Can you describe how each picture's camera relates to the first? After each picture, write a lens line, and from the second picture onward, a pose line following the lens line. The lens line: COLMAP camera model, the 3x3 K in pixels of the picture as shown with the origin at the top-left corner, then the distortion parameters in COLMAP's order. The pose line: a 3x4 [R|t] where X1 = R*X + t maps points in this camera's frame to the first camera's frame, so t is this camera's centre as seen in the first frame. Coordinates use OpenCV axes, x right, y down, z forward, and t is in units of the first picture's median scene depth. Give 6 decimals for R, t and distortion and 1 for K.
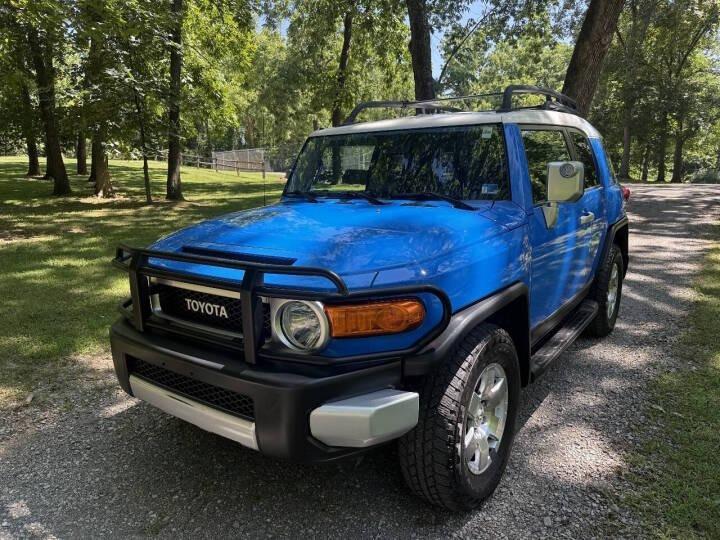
lens RADIAL K [[521.2, 0, 355.4], [0, 521.2, 264.5], [0, 0, 1]] dist [-0.002694, -0.004322]
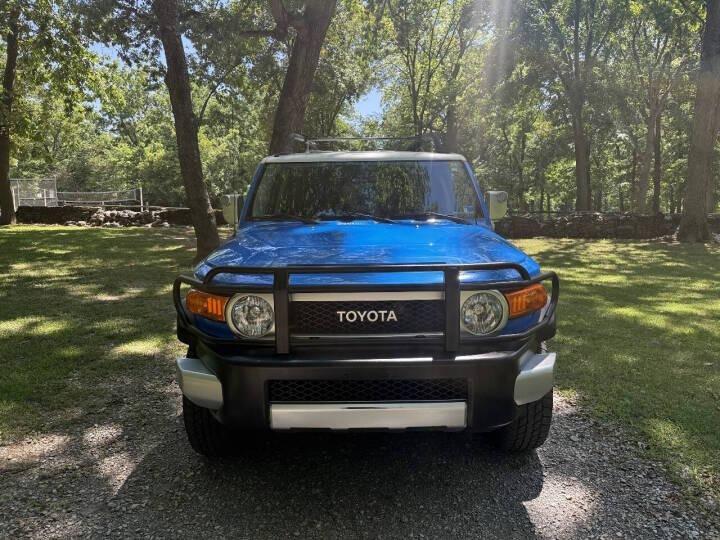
lens RADIAL K [[515.5, 0, 360.0], [0, 515.5, 270.0], [0, 0, 1]] dist [0.062247, -0.093829]
pose [[0.799414, -0.064098, 0.597352, -0.145764], [0.104748, 0.993934, -0.033527, 0.003920], [-0.591579, 0.089373, 0.801278, 0.027286]]
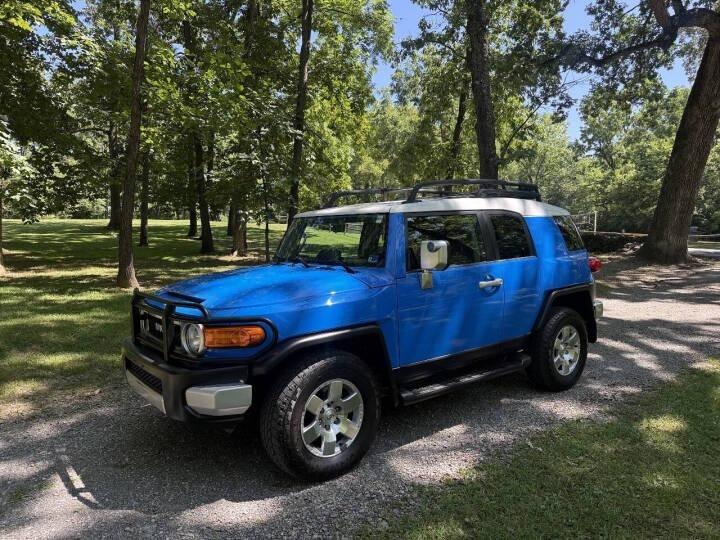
lens RADIAL K [[516.3, 0, 355.6], [0, 516.3, 264.2], [0, 0, 1]] dist [0.091862, -0.162136]
pose [[0.961486, 0.022286, -0.273949, 0.117100], [-0.053915, 0.992636, -0.108478, 0.004332], [0.269514, 0.119070, 0.955607, -0.067631]]
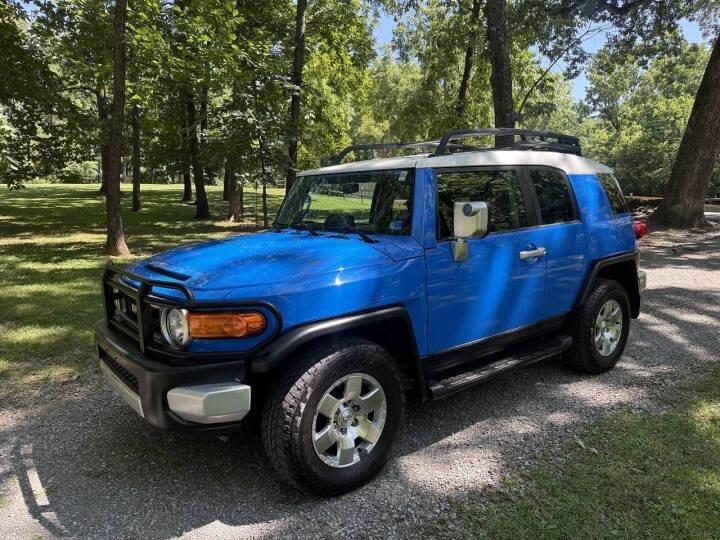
lens RADIAL K [[515.5, 0, 360.0], [0, 515.5, 270.0], [0, 0, 1]] dist [0.062247, -0.093829]
pose [[0.964738, 0.040219, -0.260121, 0.094807], [-0.049938, 0.998275, -0.030863, -0.001500], [0.258431, 0.042764, 0.965083, -0.022799]]
